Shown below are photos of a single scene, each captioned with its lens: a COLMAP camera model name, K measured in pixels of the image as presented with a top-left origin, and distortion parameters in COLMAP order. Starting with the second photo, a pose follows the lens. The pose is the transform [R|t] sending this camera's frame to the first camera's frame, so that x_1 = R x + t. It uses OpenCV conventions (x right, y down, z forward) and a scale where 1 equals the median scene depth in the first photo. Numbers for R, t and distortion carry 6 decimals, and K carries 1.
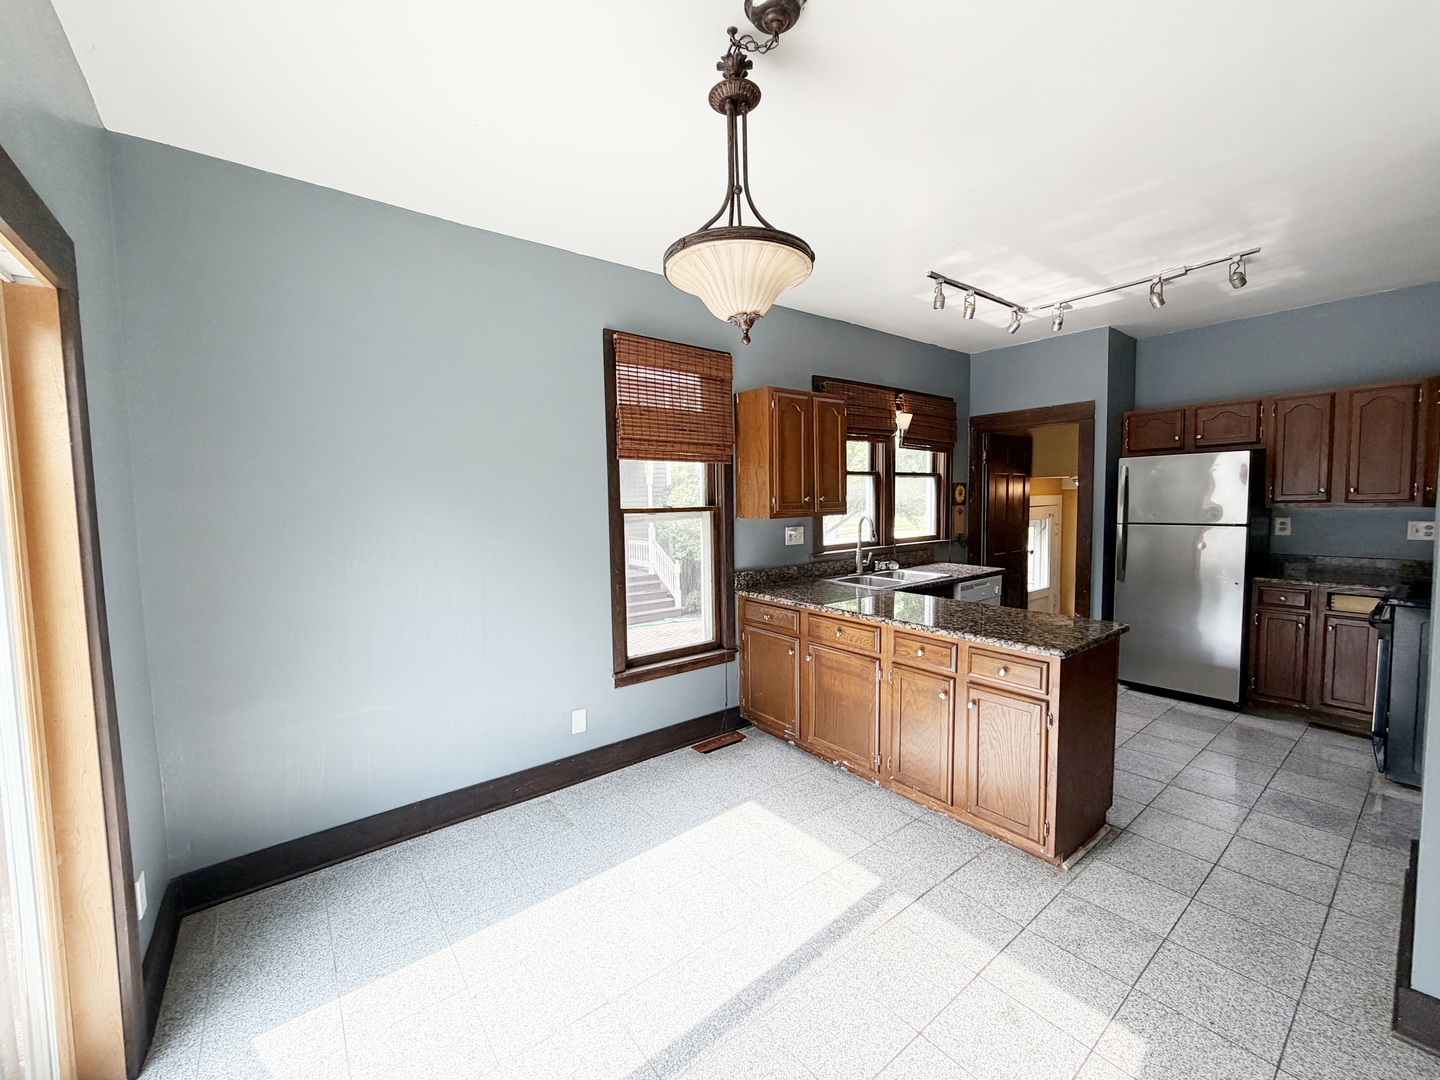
lens RADIAL K [[579.9, 0, 711.4], [0, 579.9, 540.6], [0, 0, 1]] dist [-0.002405, -0.000090]
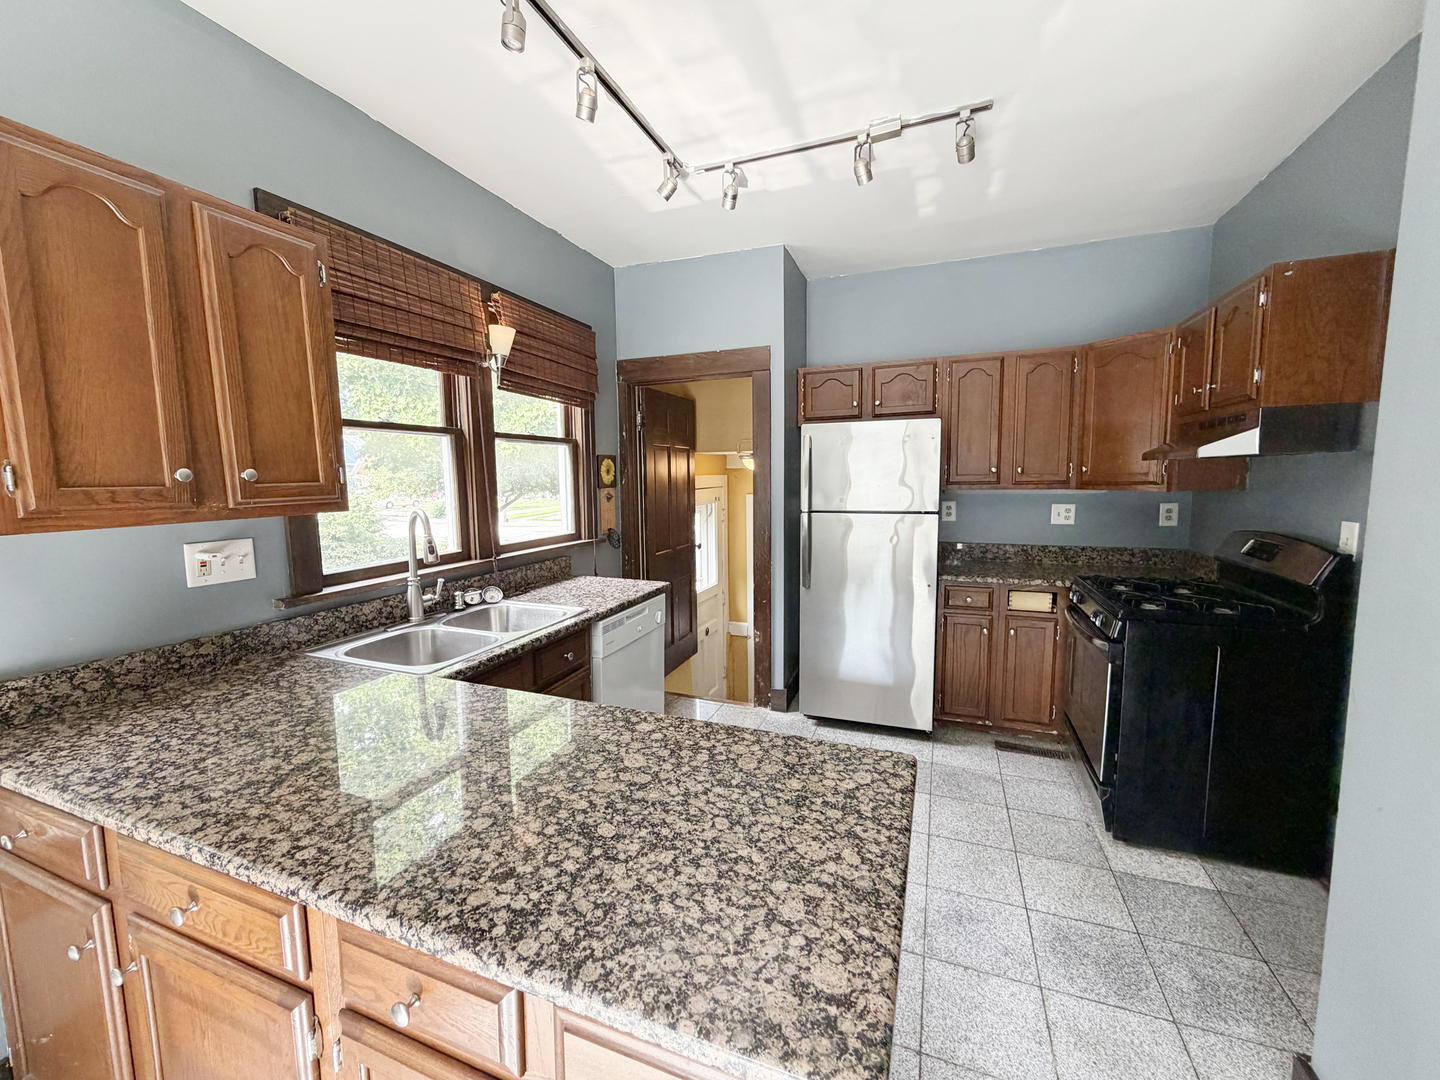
lens RADIAL K [[579.9, 0, 711.4], [0, 579.9, 540.6], [0, 0, 1]] dist [-0.002405, -0.000090]
pose [[0.858149, -0.048833, 0.511073, 0.213452], [0.032227, 0.998627, 0.041305, -0.027058], [-0.512388, -0.018975, 0.858544, 0.410723]]
